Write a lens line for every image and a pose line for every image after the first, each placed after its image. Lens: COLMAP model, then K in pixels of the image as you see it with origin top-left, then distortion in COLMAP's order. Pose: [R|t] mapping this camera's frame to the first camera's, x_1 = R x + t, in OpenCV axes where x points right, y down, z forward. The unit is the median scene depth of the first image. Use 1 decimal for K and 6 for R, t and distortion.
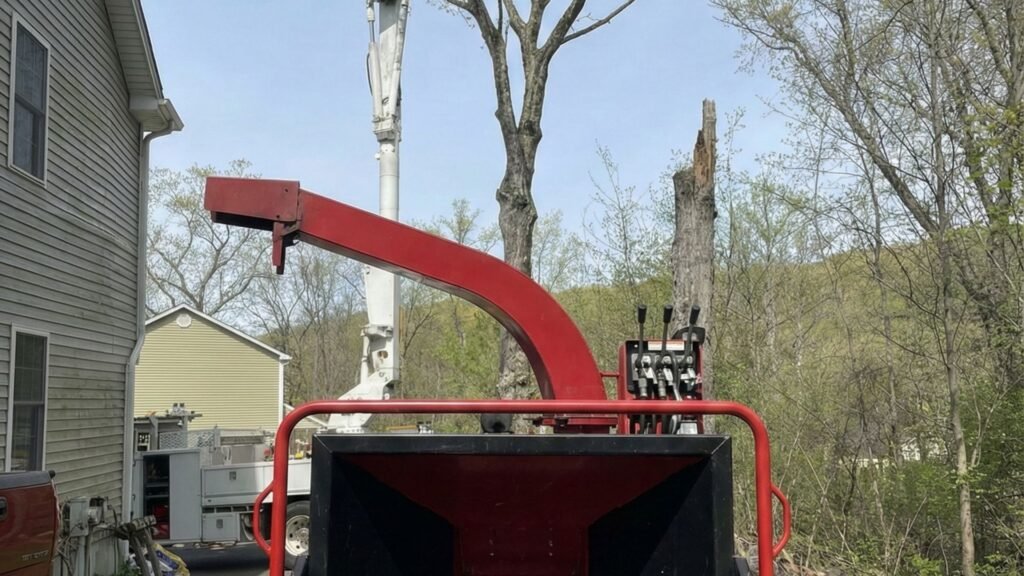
lens RADIAL K [[1247.4, 0, 512.0], [0, 1247.4, 288.0], [0, 0, 1]] dist [-0.137548, 0.020528]
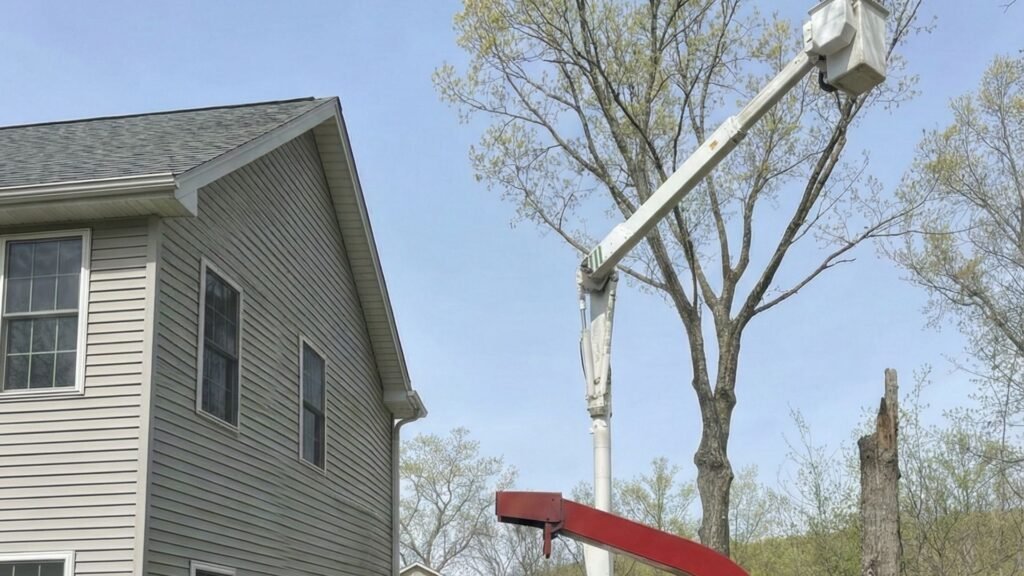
lens RADIAL K [[1764.1, 0, 512.0], [0, 1764.1, 288.0], [0, 0, 1]] dist [0.052012, 0.190144]
pose [[0.994795, -0.023145, -0.099230, -0.015855], [0.012833, 0.994564, -0.103331, -0.065424], [0.101083, 0.101520, 0.989685, -0.574946]]
